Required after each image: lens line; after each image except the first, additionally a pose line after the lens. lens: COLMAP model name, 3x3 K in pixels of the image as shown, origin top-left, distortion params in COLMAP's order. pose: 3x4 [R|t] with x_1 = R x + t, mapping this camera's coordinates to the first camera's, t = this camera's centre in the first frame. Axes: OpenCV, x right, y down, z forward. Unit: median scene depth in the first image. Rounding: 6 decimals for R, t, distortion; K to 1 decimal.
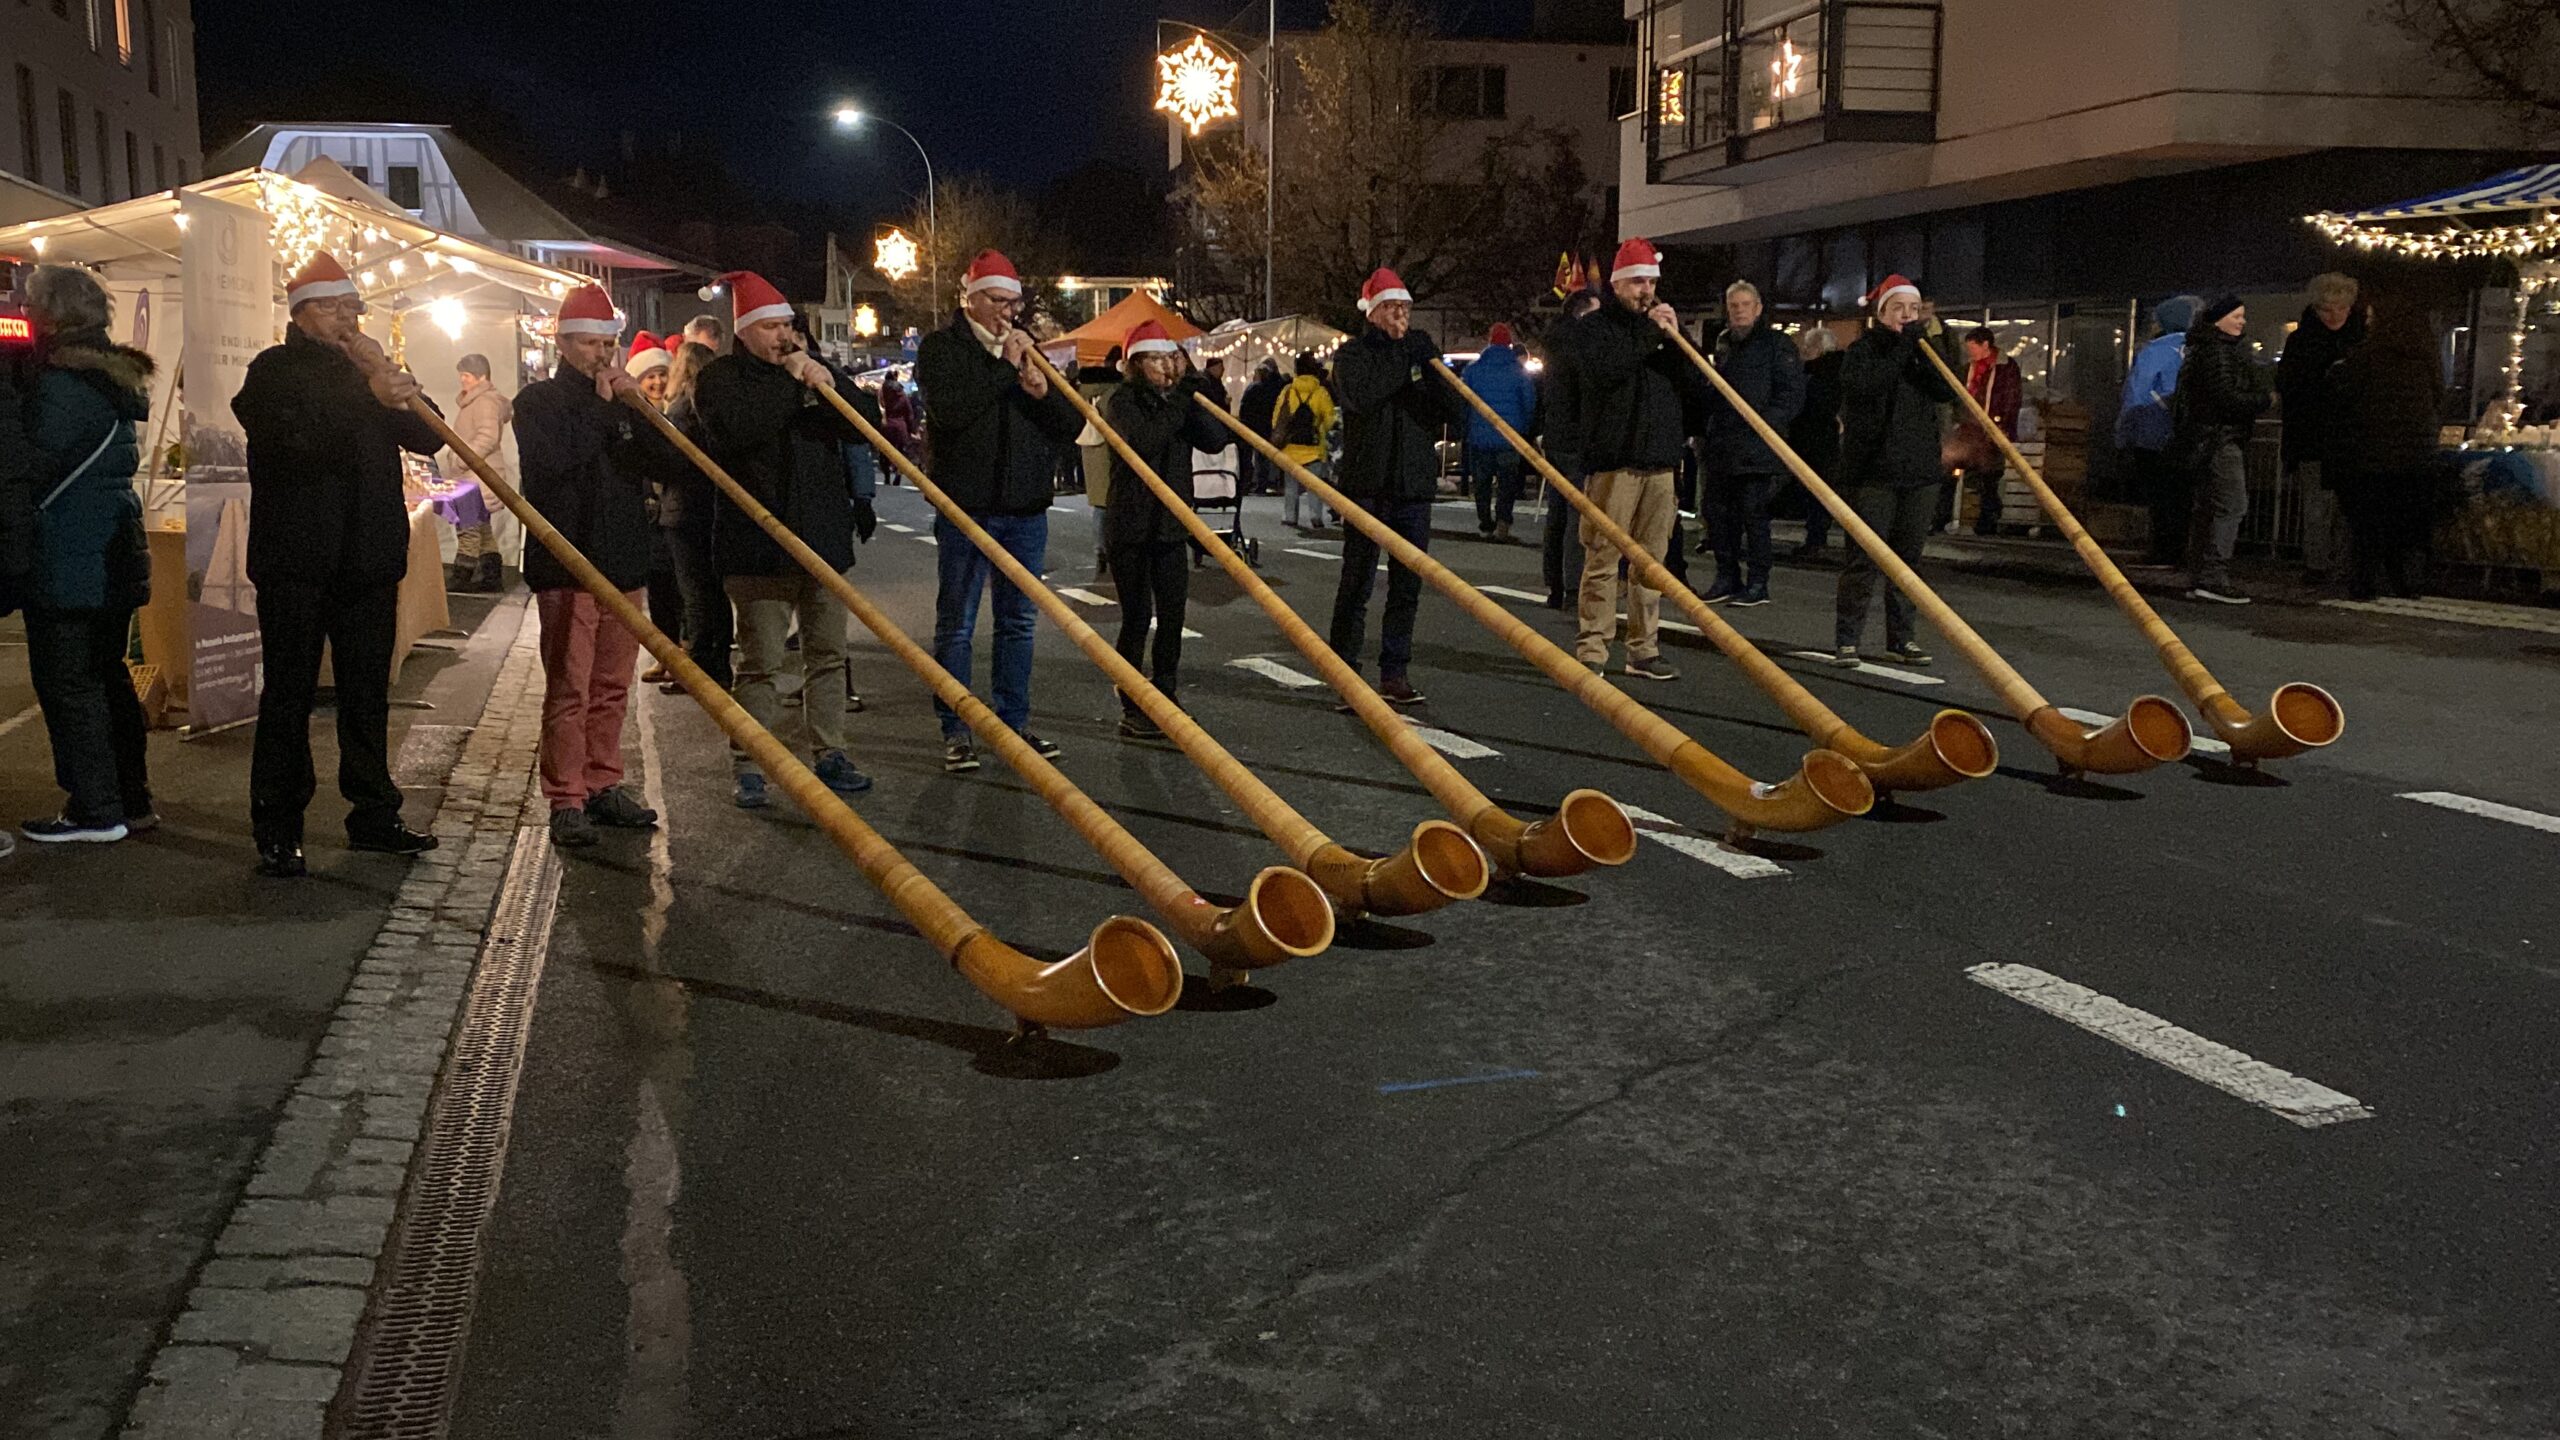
lens RADIAL K [[2156.9, 0, 1288.7], [0, 2156.9, 739.2], [0, 0, 1]] dist [0.187120, -0.456710]
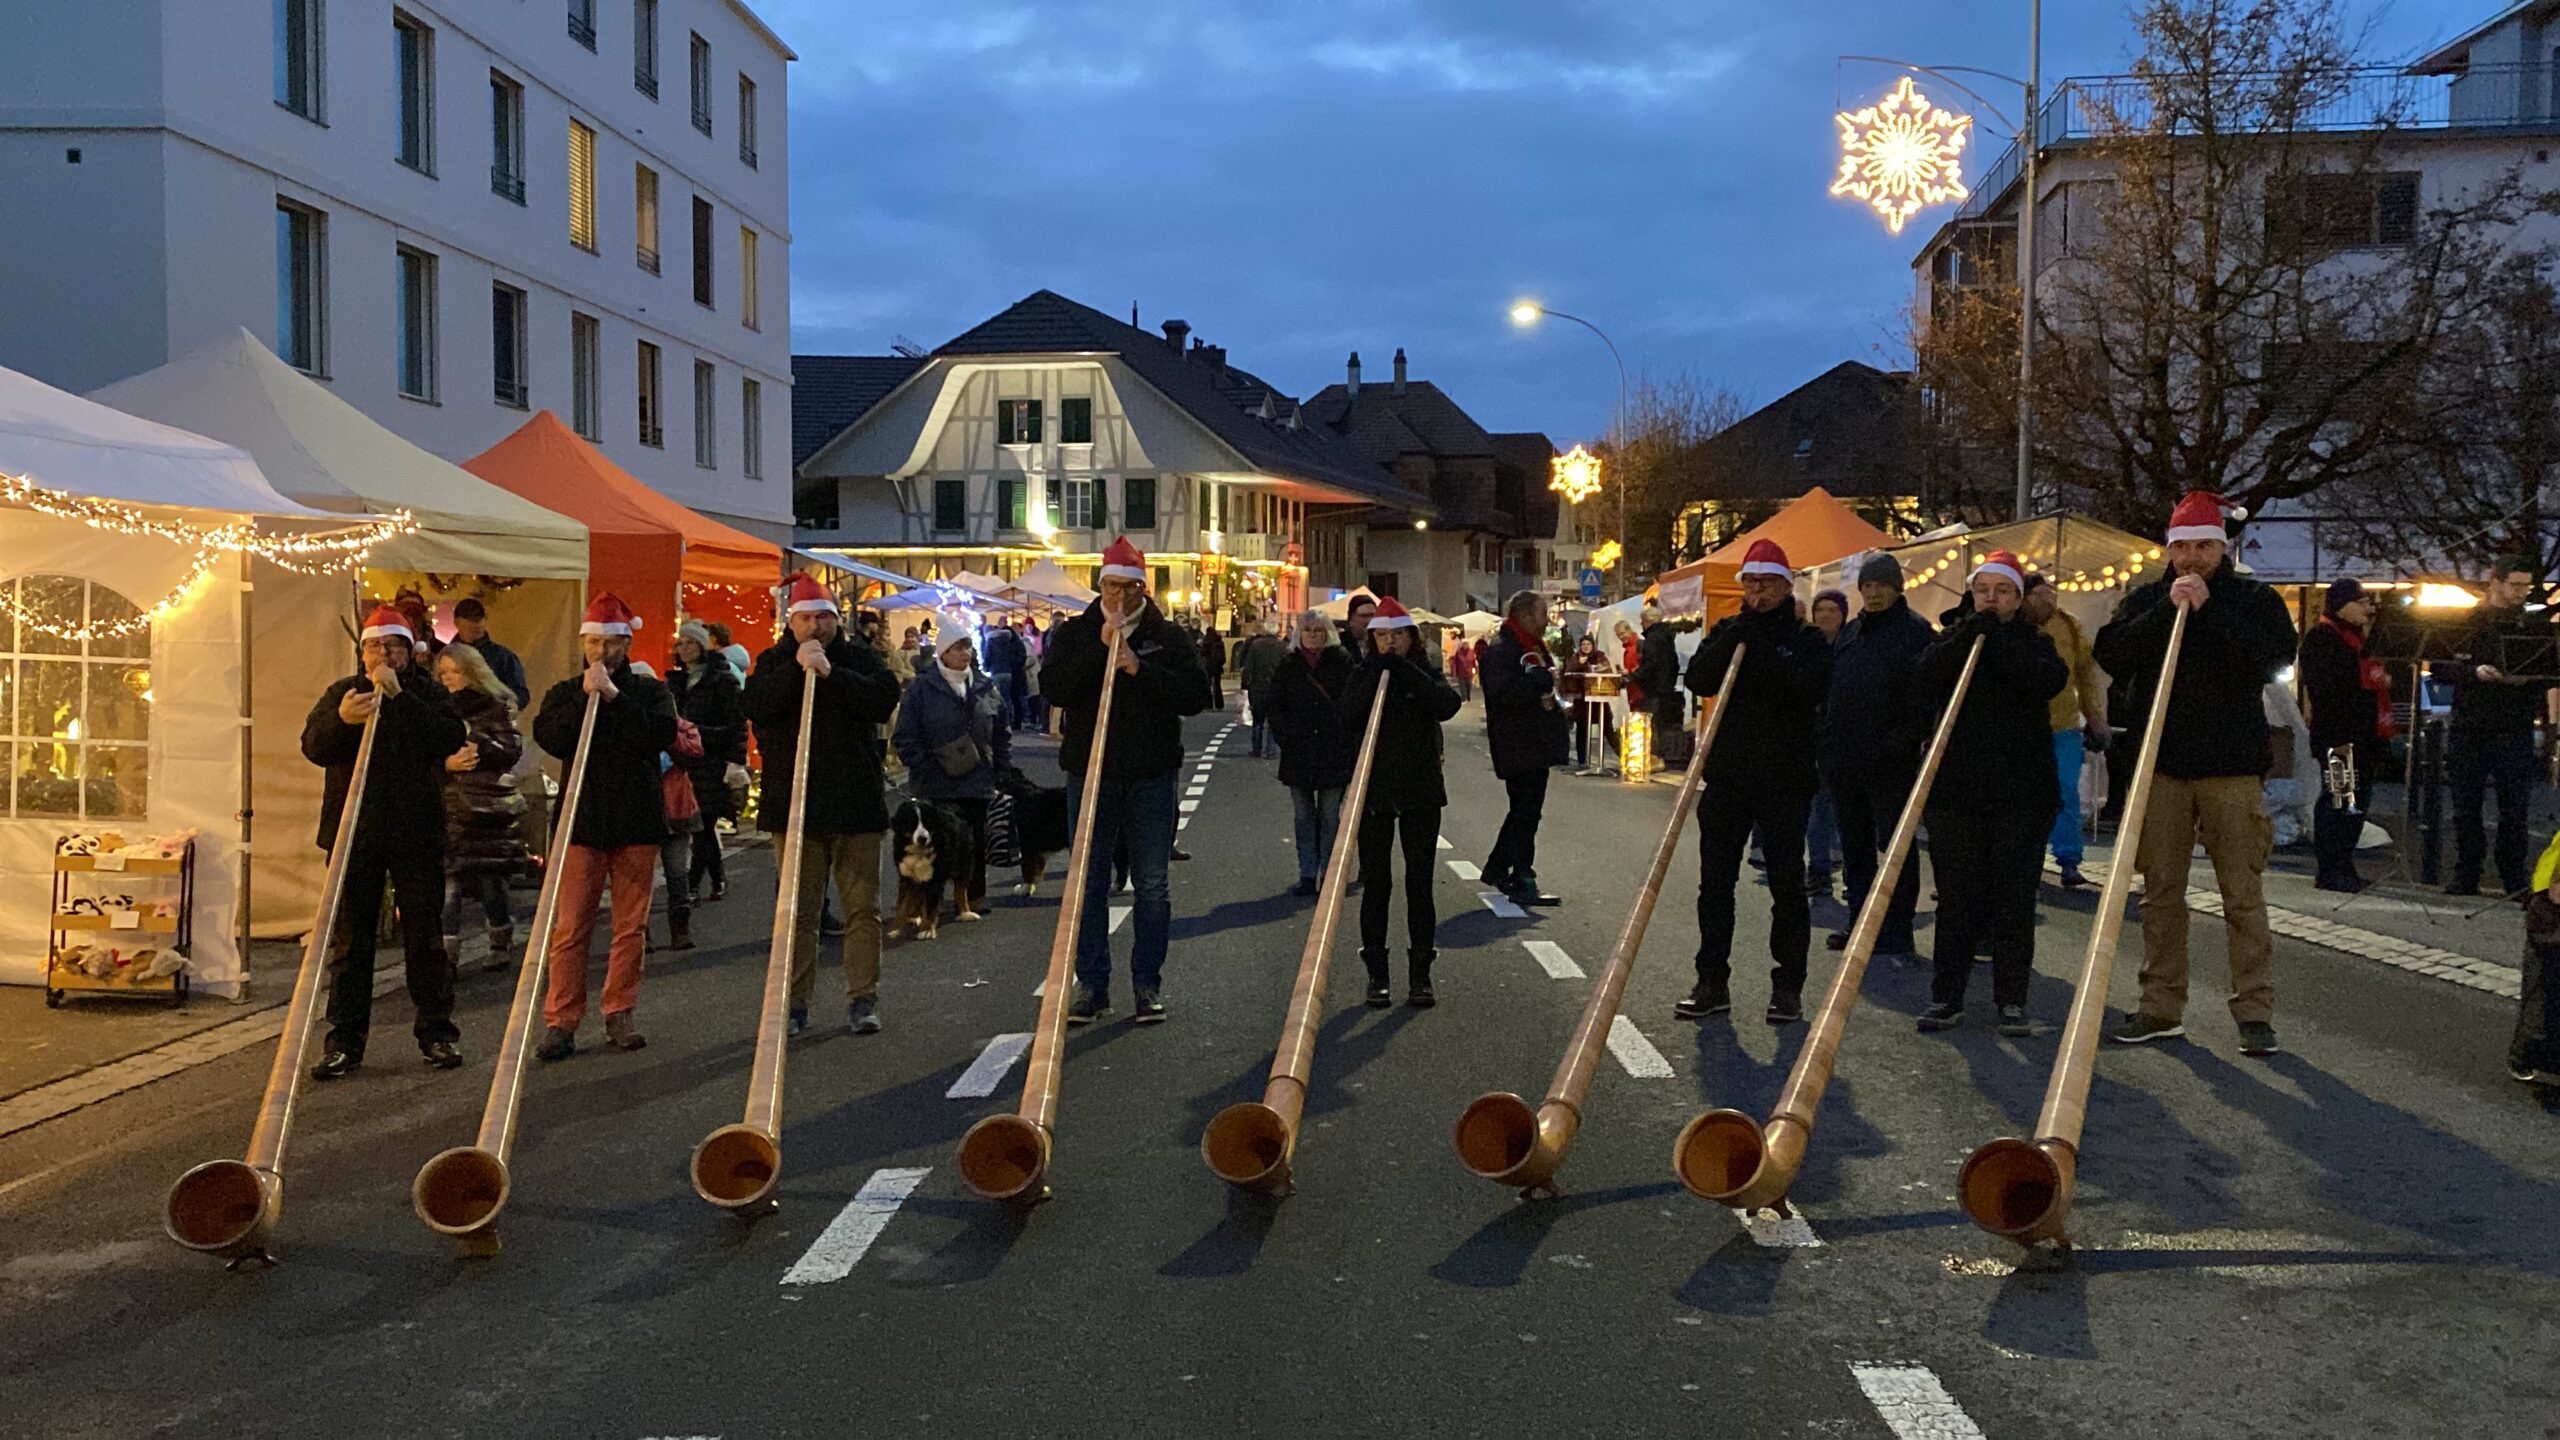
lens RADIAL K [[2268.2, 0, 1280.0], [0, 2268.2, 720.0], [0, 0, 1]] dist [0.009054, 0.004590]
pose [[0.941437, 0.014120, -0.336893, 0.010550], [-0.053741, 0.992635, -0.108573, -0.064460], [0.332878, 0.120319, 0.935262, 0.367540]]
